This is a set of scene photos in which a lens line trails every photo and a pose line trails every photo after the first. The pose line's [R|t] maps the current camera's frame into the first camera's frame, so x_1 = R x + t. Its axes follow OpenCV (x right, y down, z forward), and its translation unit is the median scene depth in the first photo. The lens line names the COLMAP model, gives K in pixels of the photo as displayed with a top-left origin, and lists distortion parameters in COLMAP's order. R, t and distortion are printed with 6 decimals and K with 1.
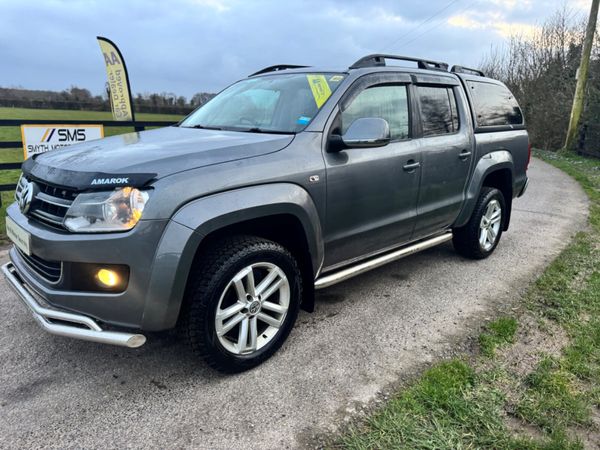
lens RADIAL K [[429.2, 0, 301.0], [0, 429.2, 223.0], [0, 0, 1]] dist [0.042938, -0.042434]
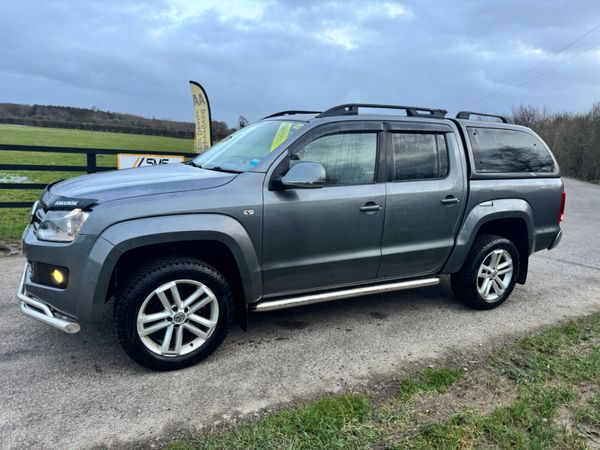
lens RADIAL K [[429.2, 0, 301.1], [0, 429.2, 230.2], [0, 0, 1]] dist [0.042938, -0.042434]
pose [[0.961842, 0.081377, -0.261222, 0.417083], [-0.096112, 0.994392, -0.044115, -0.017665], [0.256168, 0.067538, 0.964270, -0.059339]]
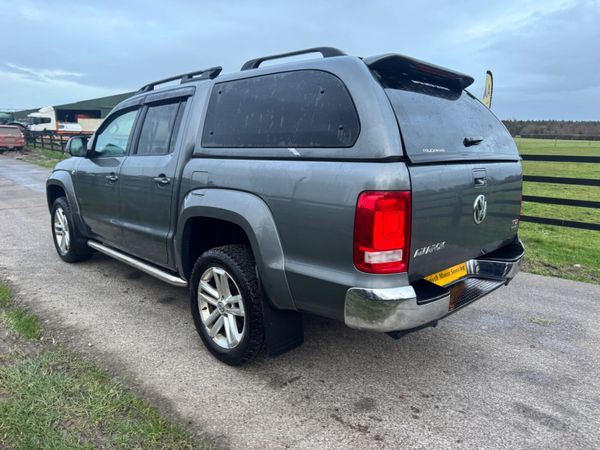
lens RADIAL K [[429.2, 0, 296.6], [0, 429.2, 227.2], [0, 0, 1]] dist [0.042938, -0.042434]
pose [[0.006254, 0.170987, -0.985253, 1.590383], [-0.257594, 0.952297, 0.163632, -0.362880], [0.966233, 0.252772, 0.050001, 1.629864]]
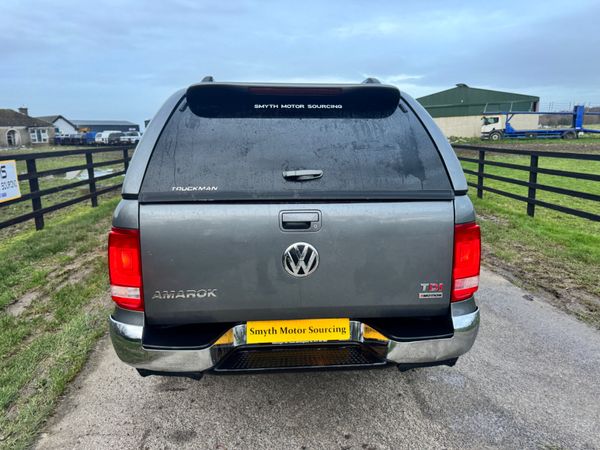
lens RADIAL K [[429.2, 0, 298.9], [0, 429.2, 222.1], [0, 0, 1]] dist [0.042938, -0.042434]
pose [[-0.659154, 0.129599, -0.740756, 1.250346], [-0.188774, 0.924981, 0.329809, -0.628541], [0.727929, 0.357230, -0.585240, 2.378797]]
